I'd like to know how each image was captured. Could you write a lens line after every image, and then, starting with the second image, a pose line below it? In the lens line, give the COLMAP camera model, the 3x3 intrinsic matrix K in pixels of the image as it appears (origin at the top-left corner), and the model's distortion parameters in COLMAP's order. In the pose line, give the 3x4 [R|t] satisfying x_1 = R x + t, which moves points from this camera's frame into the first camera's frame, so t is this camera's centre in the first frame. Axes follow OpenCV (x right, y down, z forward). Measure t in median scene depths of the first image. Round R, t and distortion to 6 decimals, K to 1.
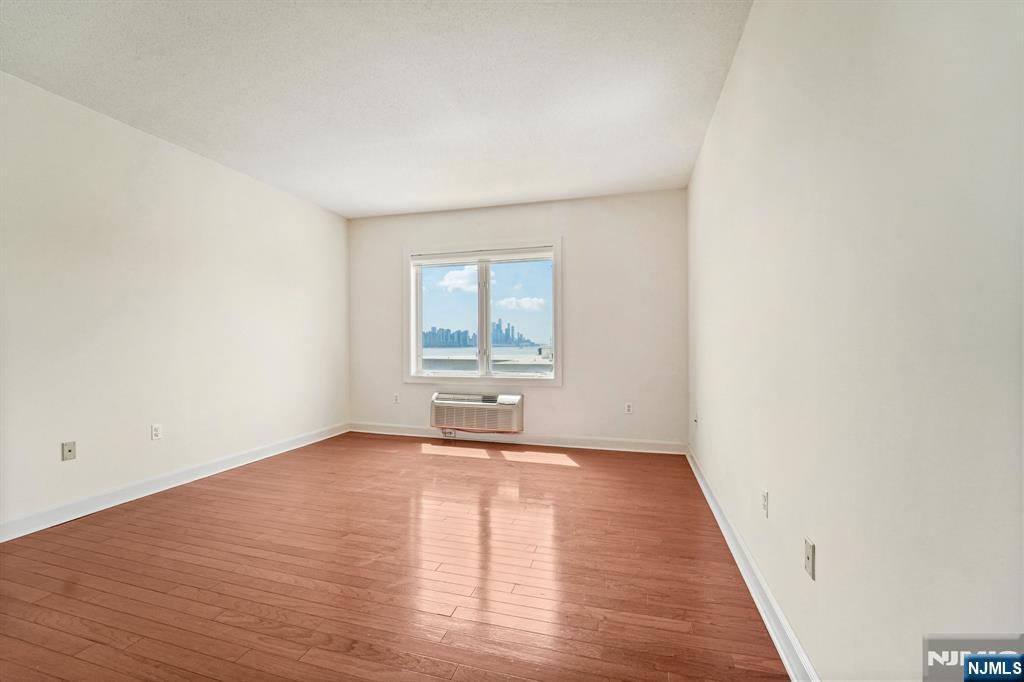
lens RADIAL K [[412.3, 0, 520.4], [0, 412.3, 340.7], [0, 0, 1]] dist [-0.025035, -0.000177]
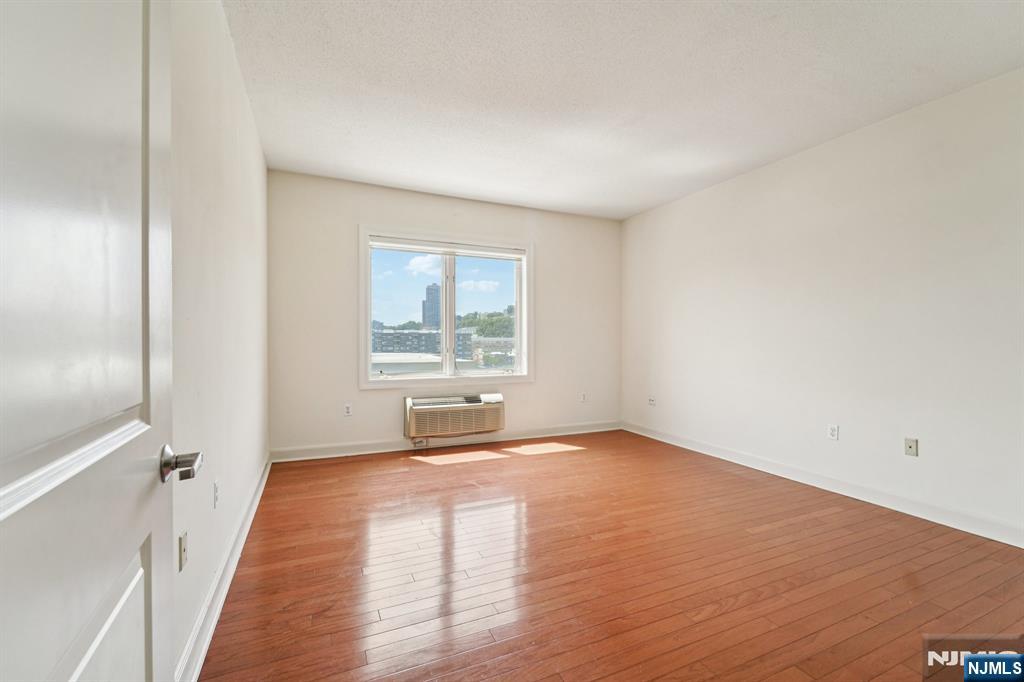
lens RADIAL K [[421.2, 0, 520.0], [0, 421.2, 341.8], [0, 0, 1]] dist [0.000243, -0.000181]
pose [[0.777420, 0.001747, 0.628980, -0.841633], [-0.007653, 0.999948, 0.006681, -0.001764], [-0.628936, -0.010008, 0.777393, 0.224585]]
